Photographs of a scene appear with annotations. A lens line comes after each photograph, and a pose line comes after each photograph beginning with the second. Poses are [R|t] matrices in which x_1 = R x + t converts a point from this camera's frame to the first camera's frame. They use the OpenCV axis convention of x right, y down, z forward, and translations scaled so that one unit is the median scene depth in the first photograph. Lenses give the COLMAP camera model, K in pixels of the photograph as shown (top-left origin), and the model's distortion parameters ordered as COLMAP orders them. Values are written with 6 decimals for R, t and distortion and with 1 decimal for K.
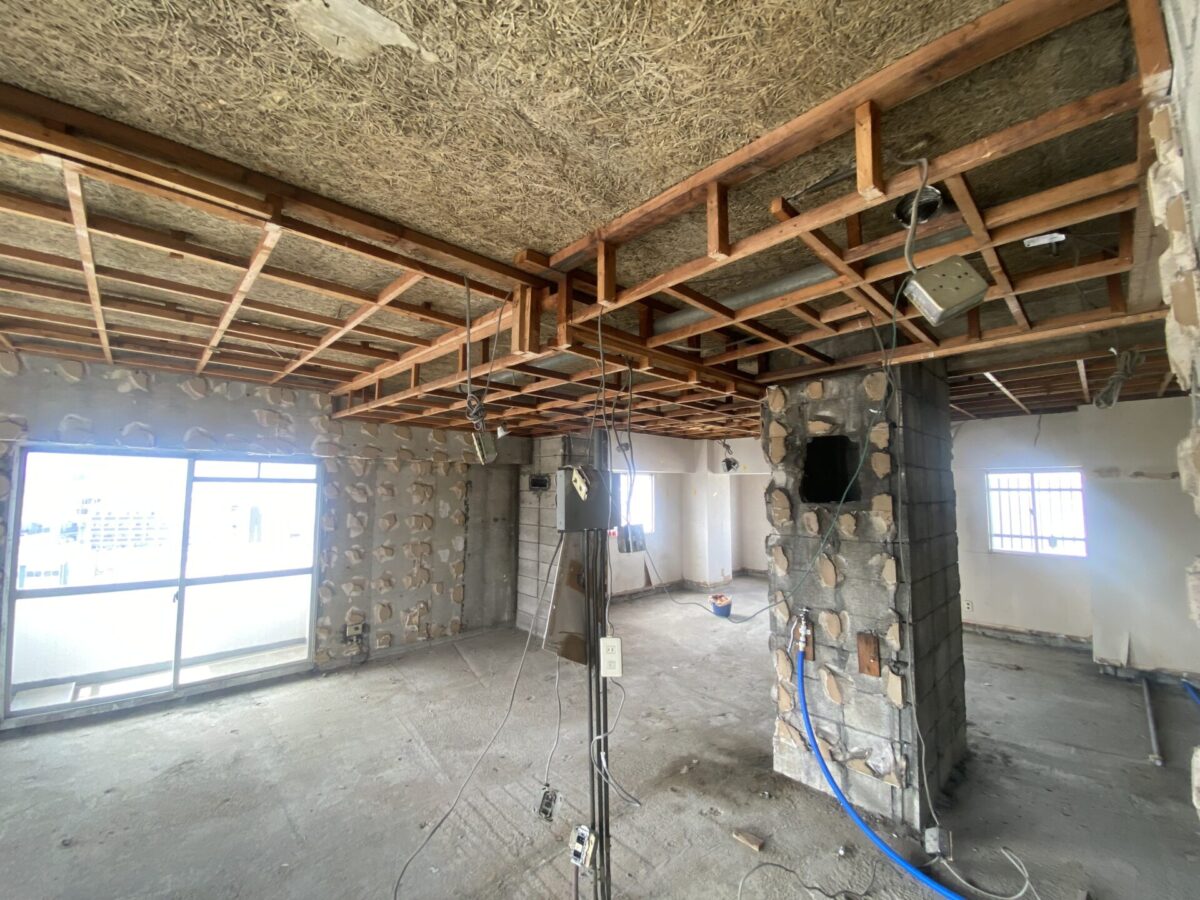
lens RADIAL K [[501.0, 0, 600.0], [0, 501.0, 450.0], [0, 0, 1]] dist [-0.000949, -0.013454]
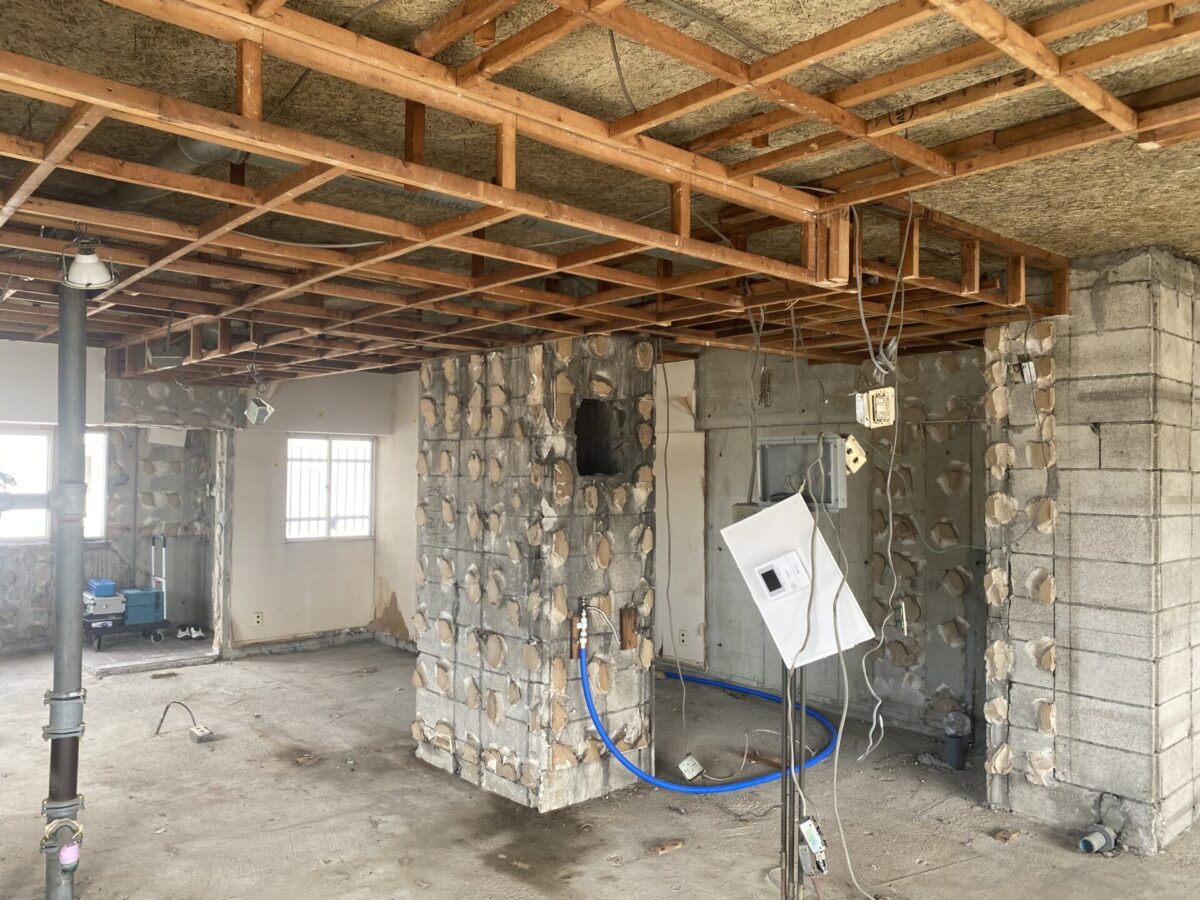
lens RADIAL K [[922.2, 0, 603.3], [0, 922.2, 440.7], [0, 0, 1]] dist [0.011362, -0.002063]
pose [[0.022272, 0.024037, 0.999463, -0.245719], [-0.084484, 0.996180, -0.022076, 0.016707], [-0.996176, -0.083947, 0.024218, 0.199409]]
